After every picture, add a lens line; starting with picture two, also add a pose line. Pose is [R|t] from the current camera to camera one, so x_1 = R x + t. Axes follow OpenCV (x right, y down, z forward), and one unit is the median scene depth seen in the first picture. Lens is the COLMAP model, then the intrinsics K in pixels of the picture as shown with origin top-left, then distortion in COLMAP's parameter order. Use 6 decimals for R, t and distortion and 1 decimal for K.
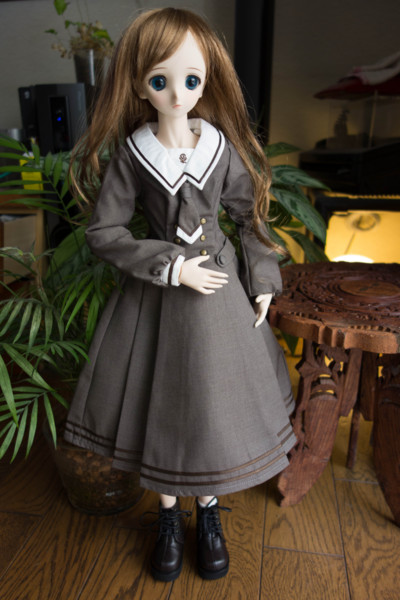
lens RADIAL K [[466.1, 0, 200.0], [0, 466.1, 300.0], [0, 0, 1]] dist [0.000539, 0.001358]
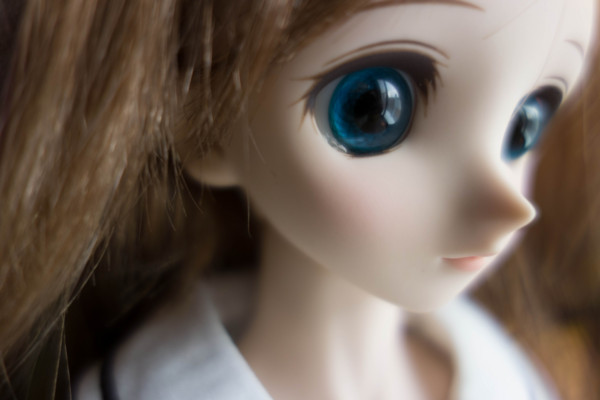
lens RADIAL K [[466.1, 0, 337.7], [0, 466.1, 199.6], [0, 0, 1]] dist [0.000539, 0.001358]
pose [[0.921413, 0.066454, 0.382861, -0.117585], [0.049055, 0.957494, -0.284251, -0.307253], [-0.385477, 0.280694, 0.878987, 0.684116]]
